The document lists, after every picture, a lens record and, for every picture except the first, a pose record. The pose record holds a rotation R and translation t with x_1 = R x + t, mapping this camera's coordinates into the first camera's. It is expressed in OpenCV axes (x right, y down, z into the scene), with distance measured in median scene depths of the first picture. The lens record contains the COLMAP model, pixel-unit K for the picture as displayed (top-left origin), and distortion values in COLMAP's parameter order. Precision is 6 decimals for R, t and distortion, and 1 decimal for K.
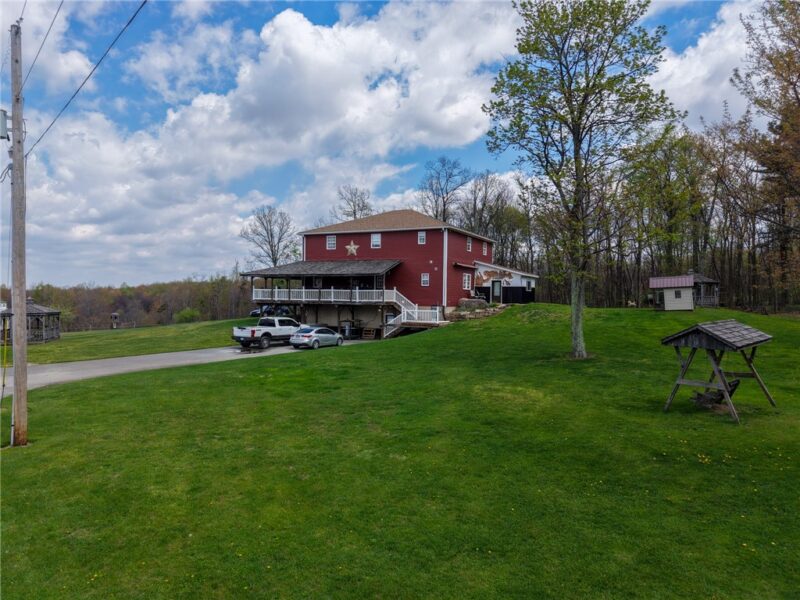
lens RADIAL K [[538.1, 0, 400.0], [0, 538.1, 300.0], [0, 0, 1]] dist [0.019542, -0.000594]
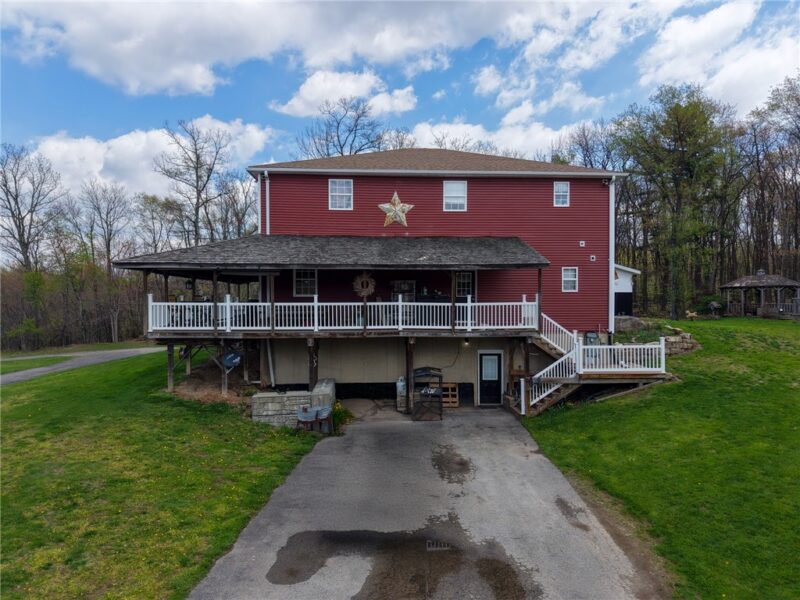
lens RADIAL K [[548.6, 0, 400.0], [0, 548.6, 300.0], [0, 0, 1]] dist [0.104272, 0.000110]
pose [[0.863064, -0.001666, 0.505091, -0.315810], [0.021823, 0.999184, -0.033994, -0.006089], [-0.504622, 0.040361, 0.862396, 0.608795]]
